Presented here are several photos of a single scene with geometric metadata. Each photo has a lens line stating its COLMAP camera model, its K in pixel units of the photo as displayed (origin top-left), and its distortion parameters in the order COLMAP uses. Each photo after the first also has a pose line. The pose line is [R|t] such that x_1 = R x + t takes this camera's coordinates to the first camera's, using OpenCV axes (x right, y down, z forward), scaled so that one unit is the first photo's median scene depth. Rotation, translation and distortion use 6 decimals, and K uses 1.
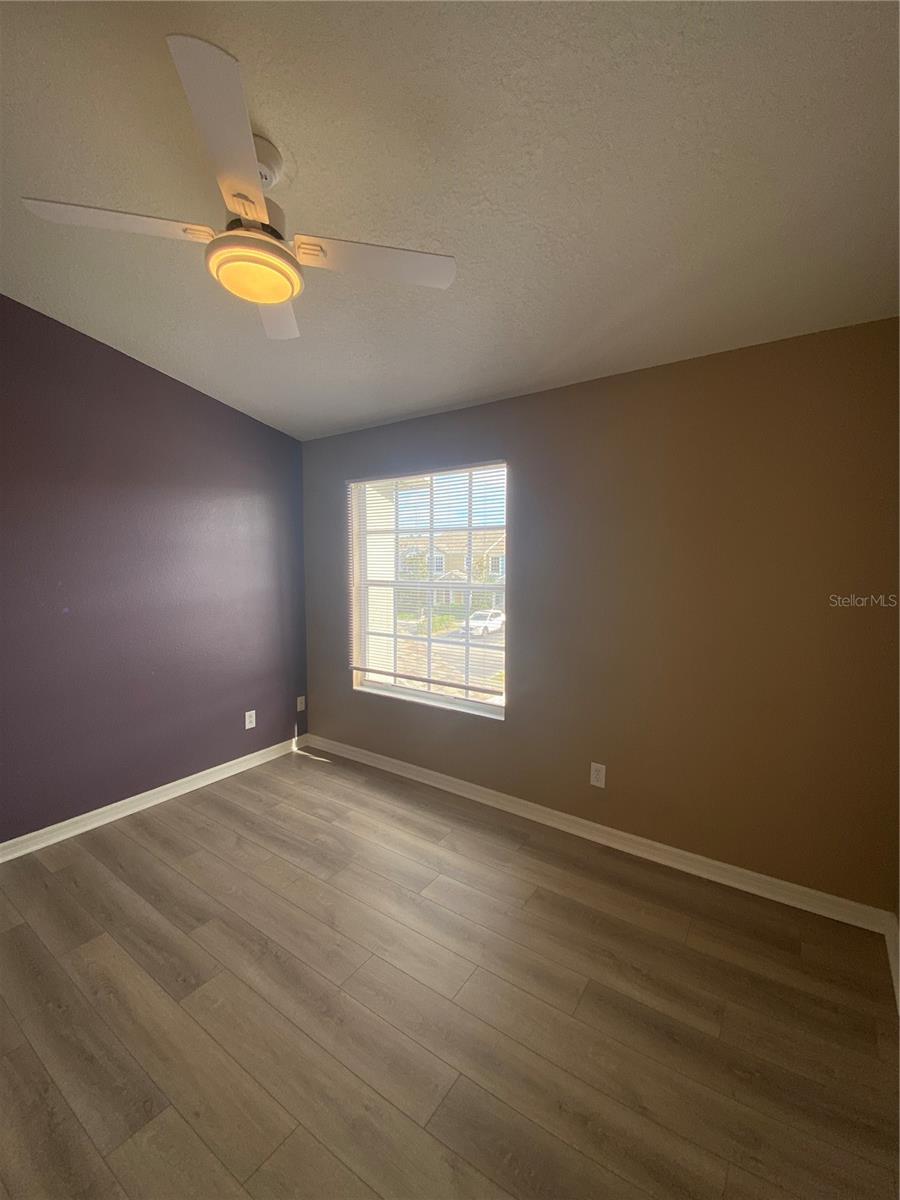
lens RADIAL K [[490.3, 0, 453.3], [0, 490.3, 592.2], [0, 0, 1]] dist [0.009643, -0.015075]
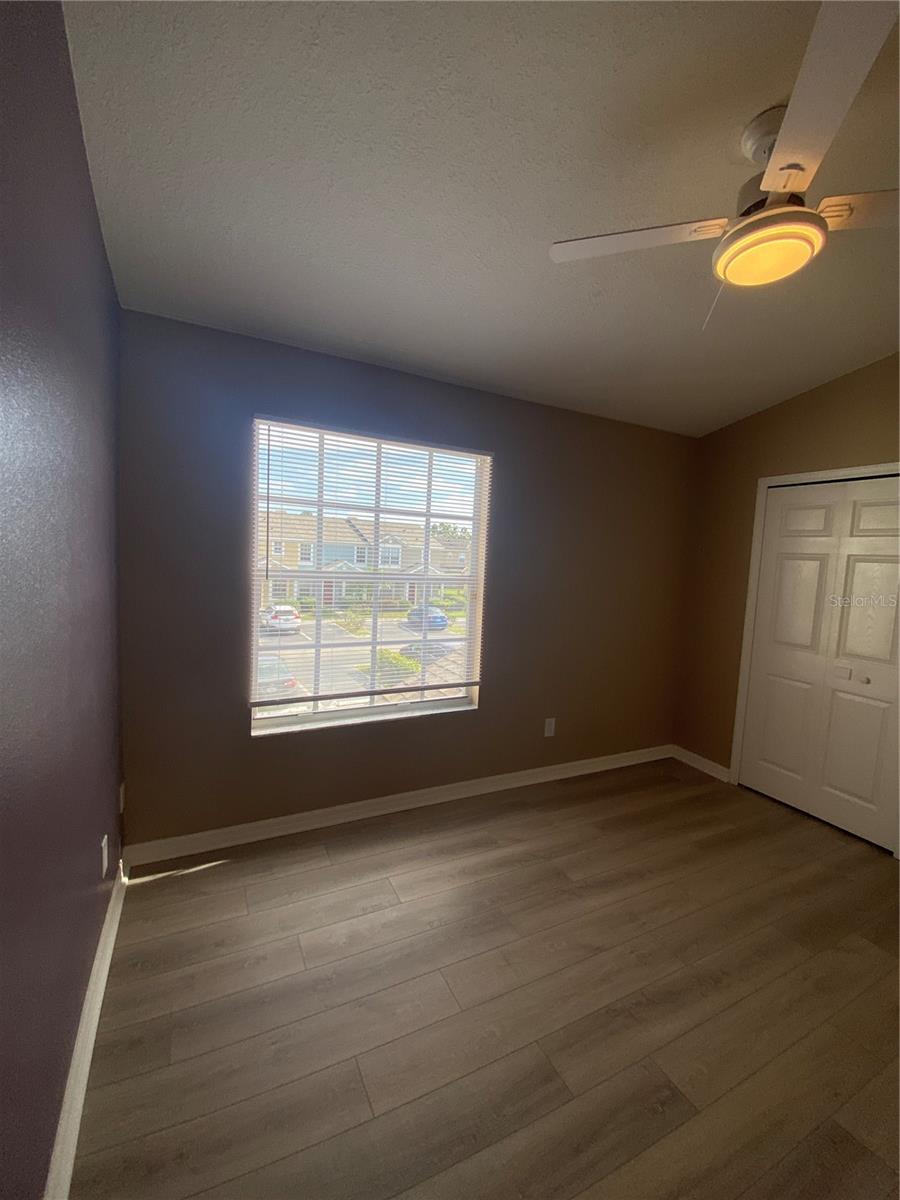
lens RADIAL K [[490.3, 0, 450.7], [0, 490.3, 592.1], [0, 0, 1]] dist [0.009643, -0.015075]
pose [[0.475448, -0.045985, 0.878541, -1.080586], [0.007006, 0.998799, 0.048488, -0.041827], [-0.879716, -0.016898, 0.475199, 0.759476]]
